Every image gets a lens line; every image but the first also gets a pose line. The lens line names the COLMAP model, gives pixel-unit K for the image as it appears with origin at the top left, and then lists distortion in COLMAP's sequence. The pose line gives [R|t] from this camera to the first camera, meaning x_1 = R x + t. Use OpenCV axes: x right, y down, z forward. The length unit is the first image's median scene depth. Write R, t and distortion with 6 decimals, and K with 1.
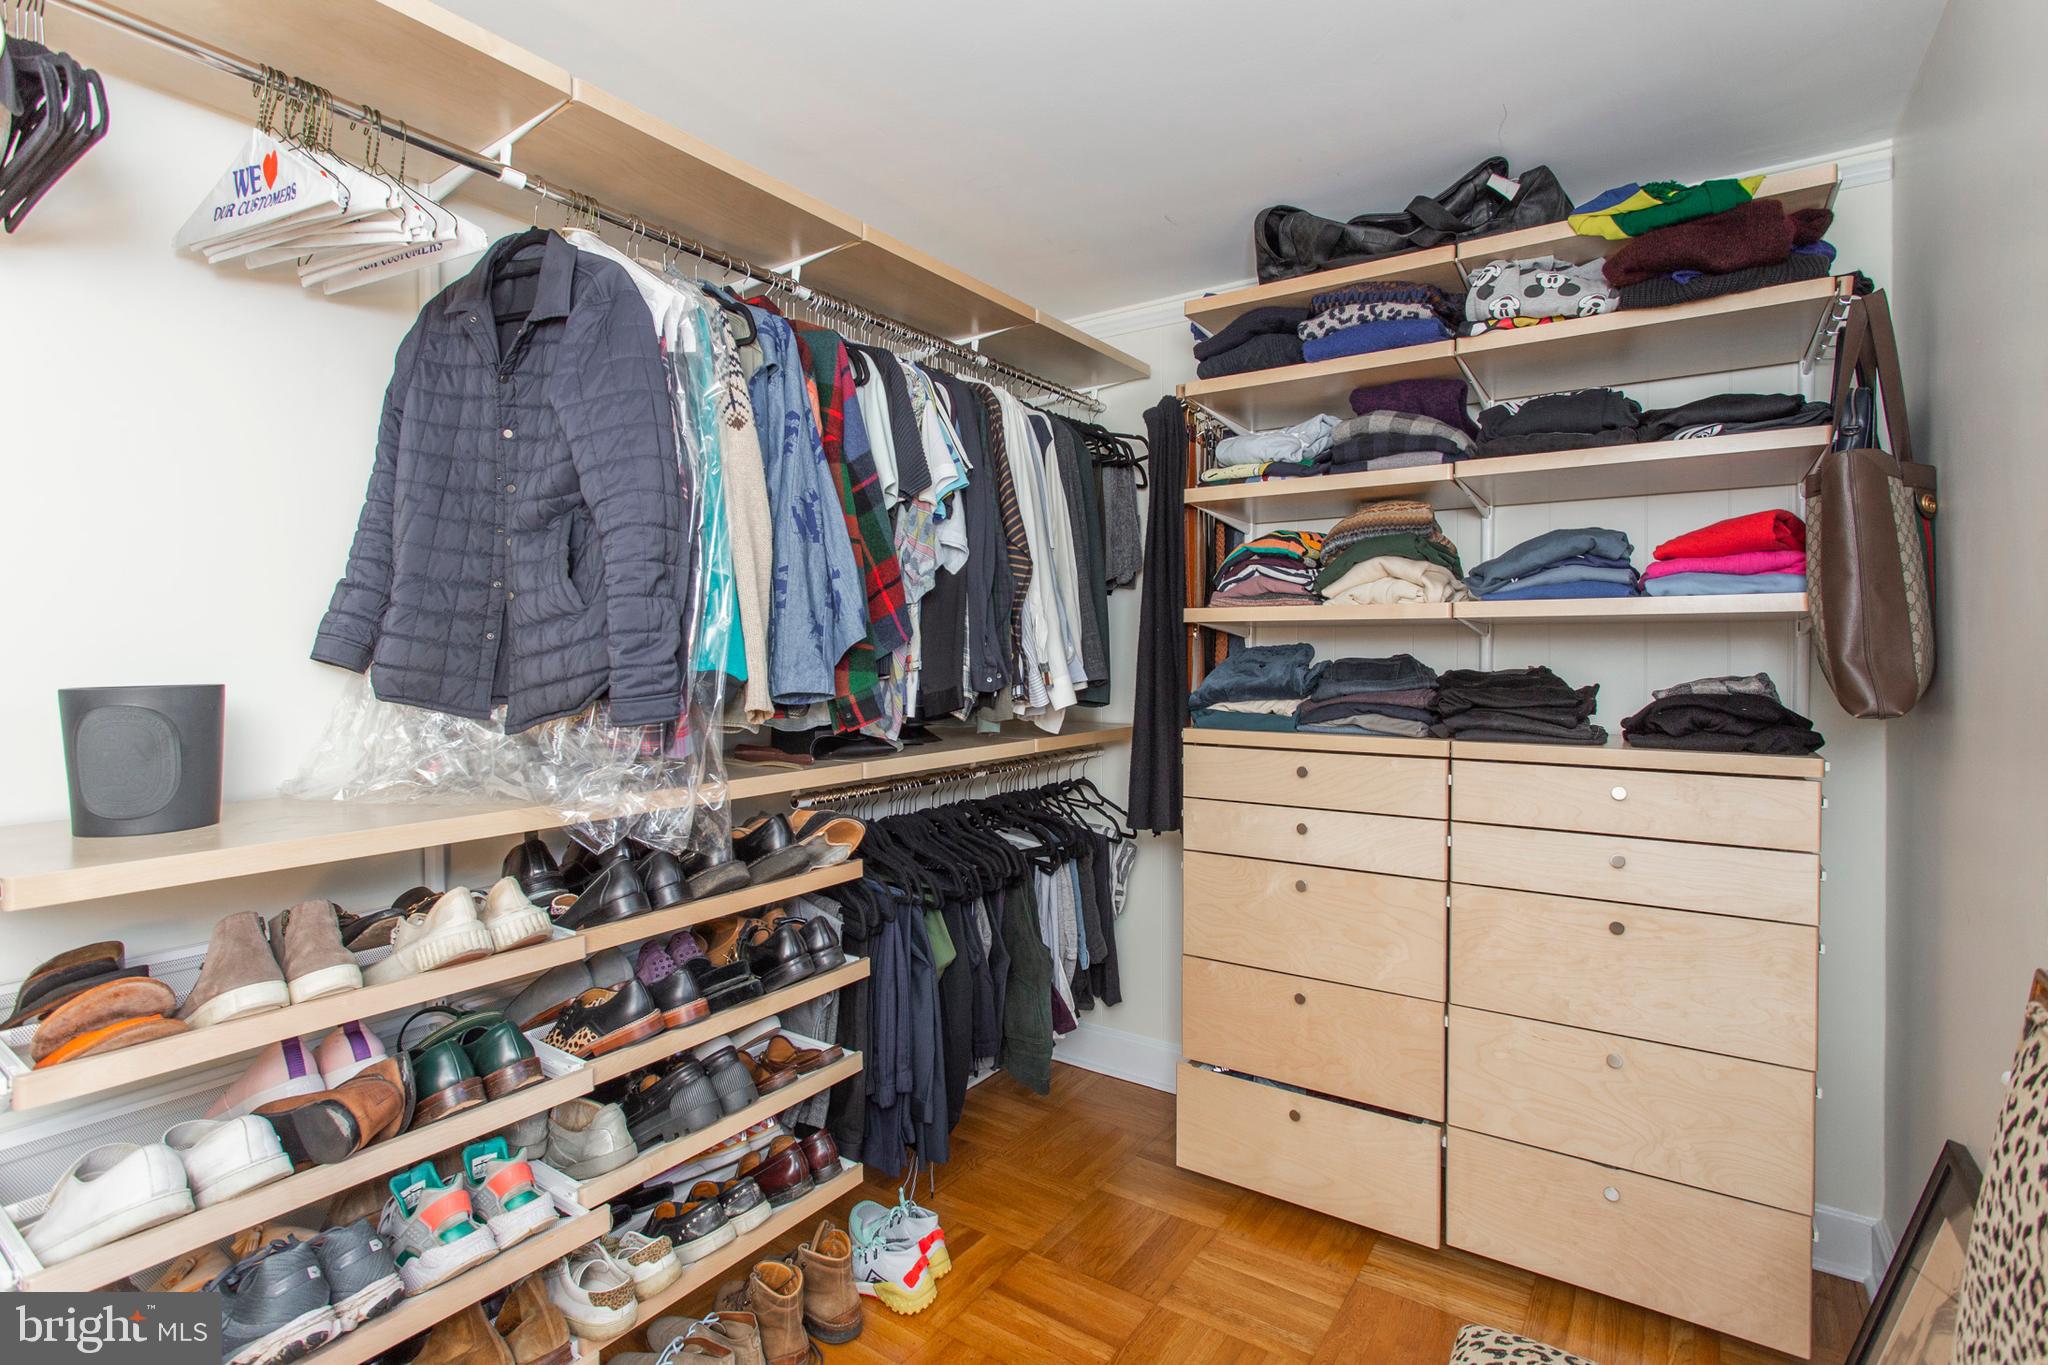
lens RADIAL K [[994.9, 0, 1011.4], [0, 994.9, 650.4], [0, 0, 1]] dist [-0.007729, 0.000196]
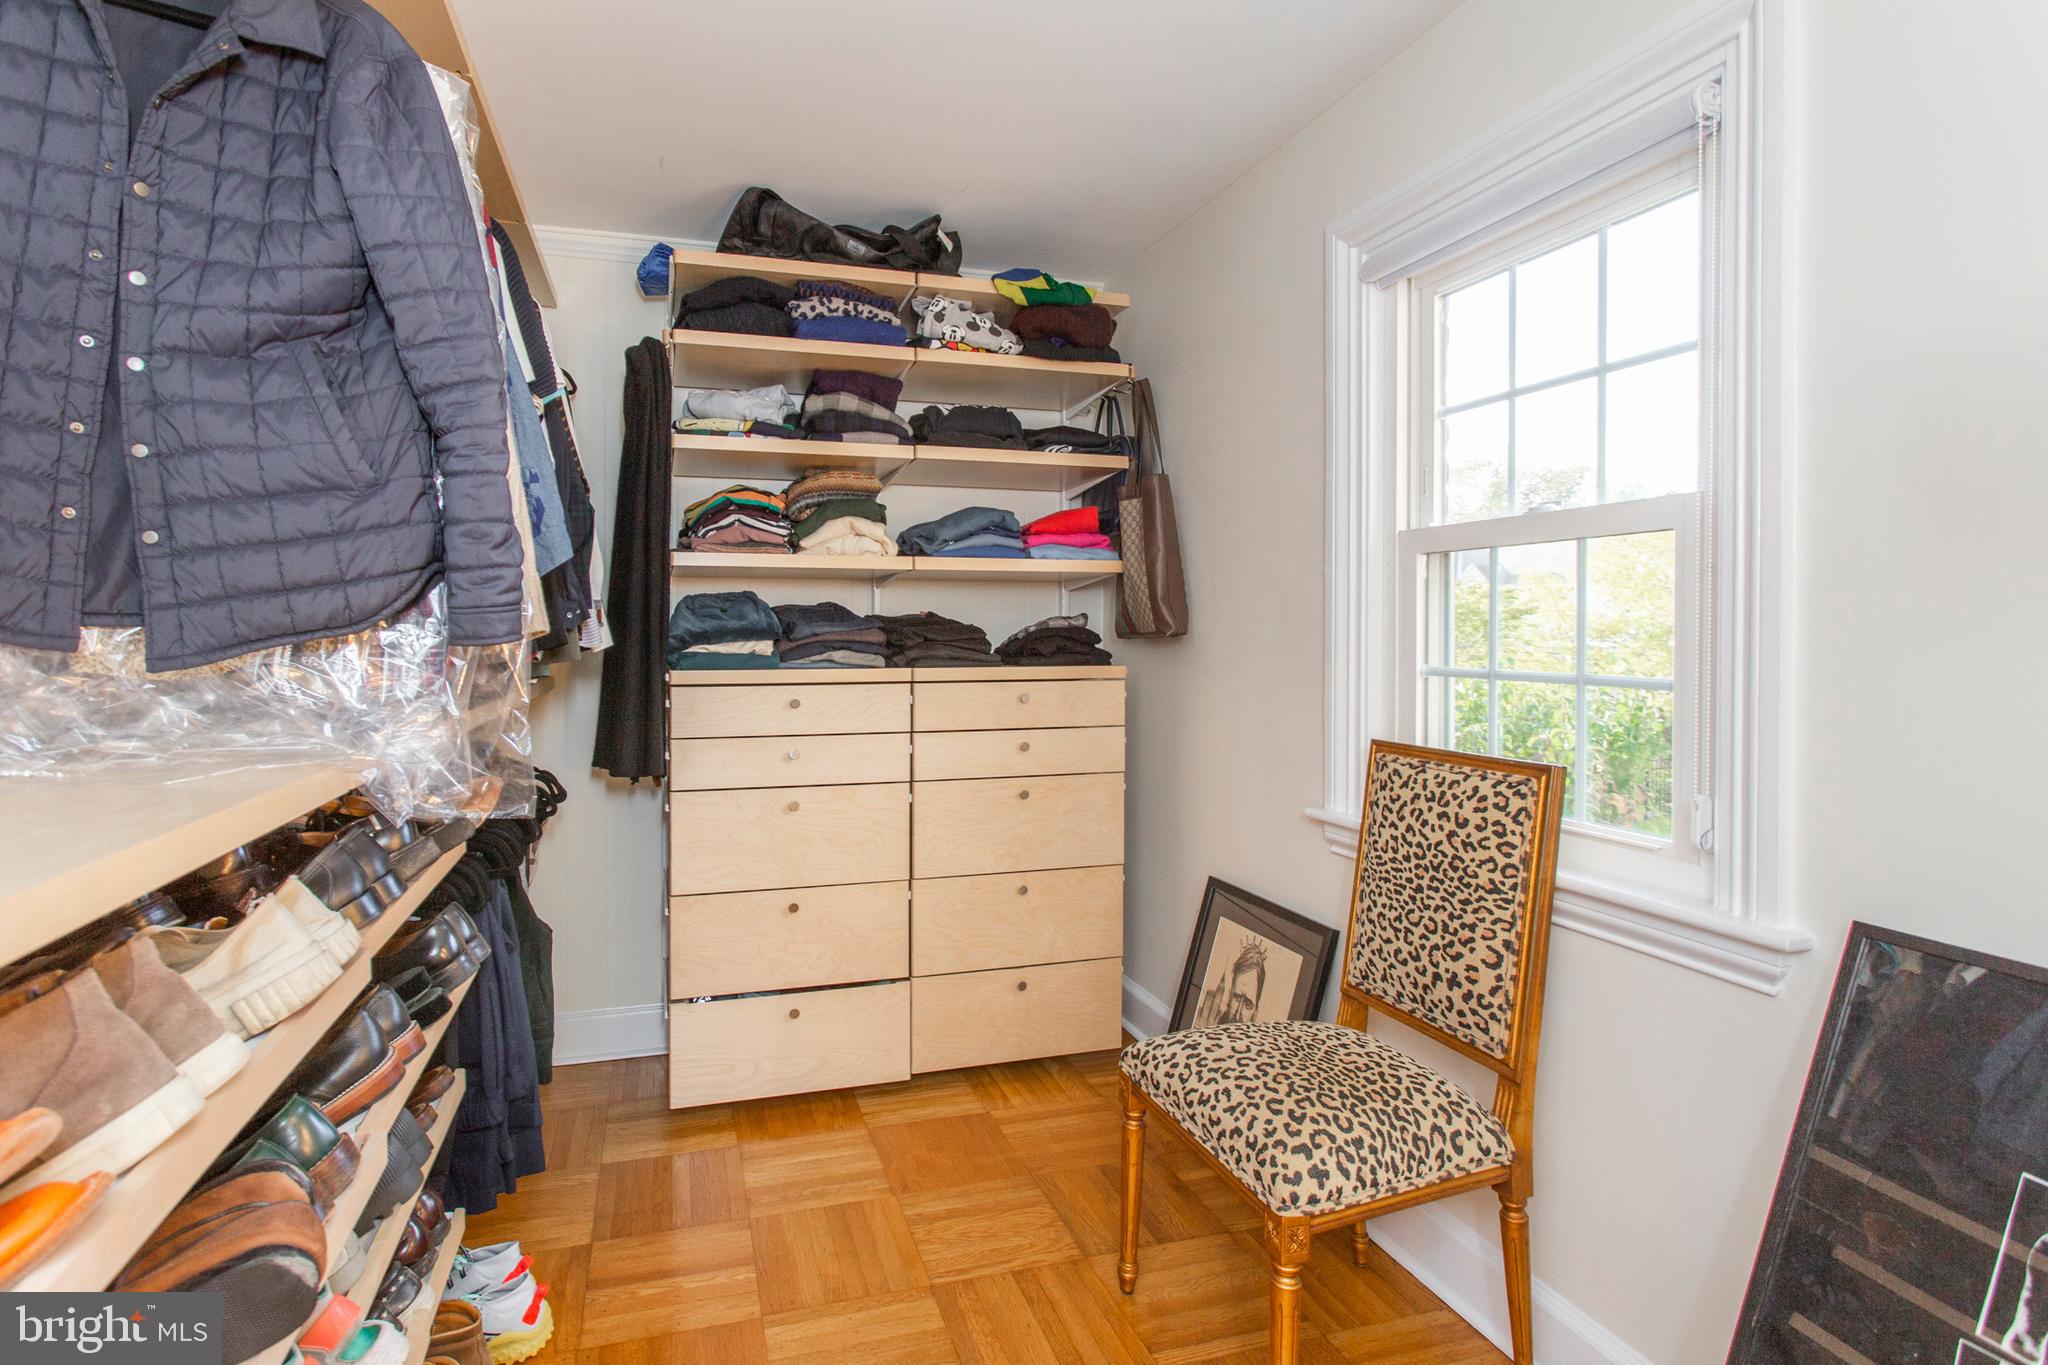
lens RADIAL K [[963.0, 0, 1022.4], [0, 963.0, 613.9], [0, 0, 1]] dist [-0.021030, 0.000157]
pose [[0.627471, 0.007269, 0.778606, -0.406488], [0.002188, 0.999936, -0.011099, 0.036306], [-0.778637, 0.008667, 0.627415, 0.132096]]
